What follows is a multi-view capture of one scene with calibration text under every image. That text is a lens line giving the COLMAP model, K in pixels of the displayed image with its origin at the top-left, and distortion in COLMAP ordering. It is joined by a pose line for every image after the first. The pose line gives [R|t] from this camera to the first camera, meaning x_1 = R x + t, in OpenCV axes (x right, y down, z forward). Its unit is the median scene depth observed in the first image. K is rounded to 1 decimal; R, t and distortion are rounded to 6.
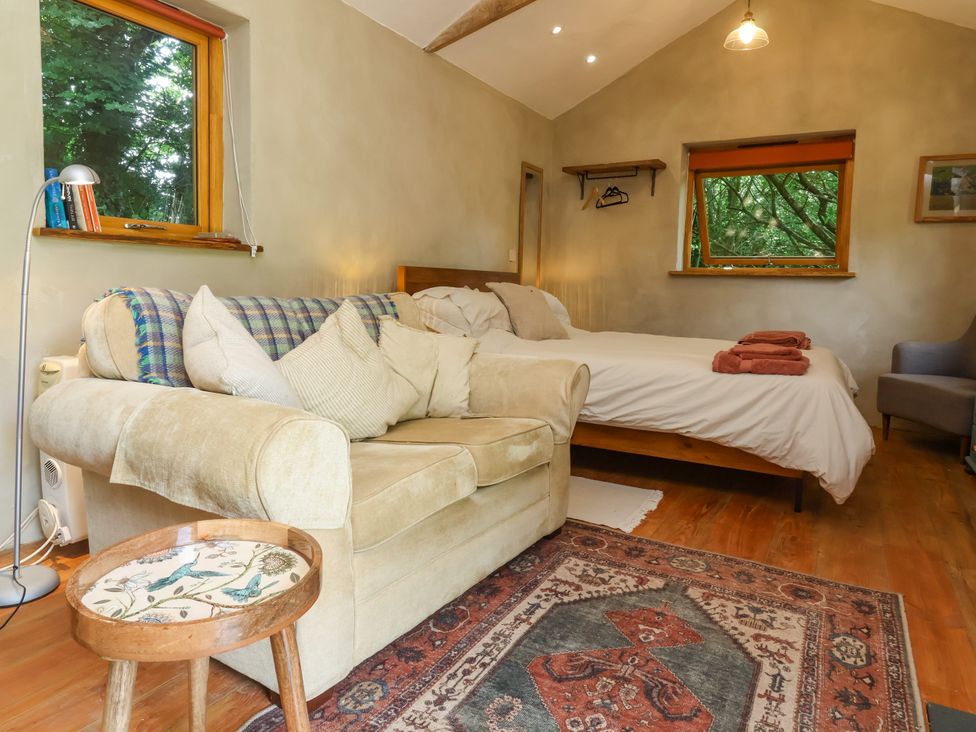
lens RADIAL K [[643.5, 0, 484.6], [0, 643.5, 336.5], [0, 0, 1]] dist [0.003041, -0.000741]
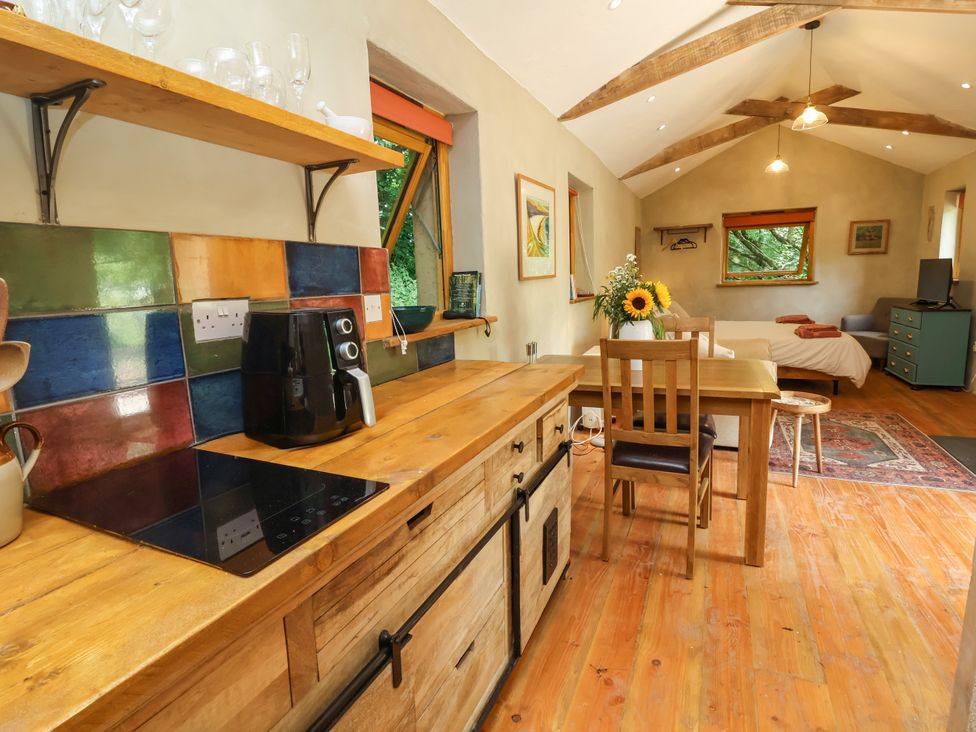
lens RADIAL K [[519.4, 0, 486.9], [0, 519.4, 362.0], [0, 0, 1]] dist [-0.000632, -0.015272]
pose [[0.989383, -0.082481, 0.119659, -0.954146], [0.072215, 0.993522, 0.087741, -0.101337], [-0.126120, -0.078168, 0.988930, -0.674001]]
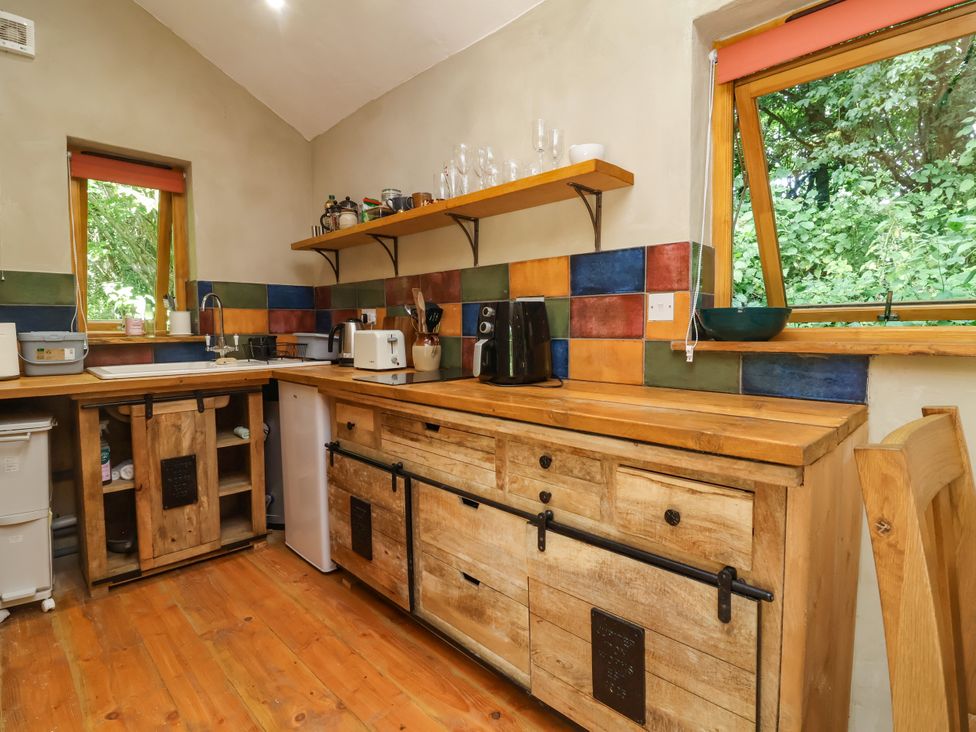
lens RADIAL K [[507.9, 0, 498.7], [0, 507.9, 356.5], [0, 0, 1]] dist [0.000832, -0.014256]
pose [[-0.235073, 0.032641, -0.971429, -0.371177], [-0.069859, 0.996284, 0.050381, -0.078909], [0.969464, 0.079706, -0.231920, -0.054535]]
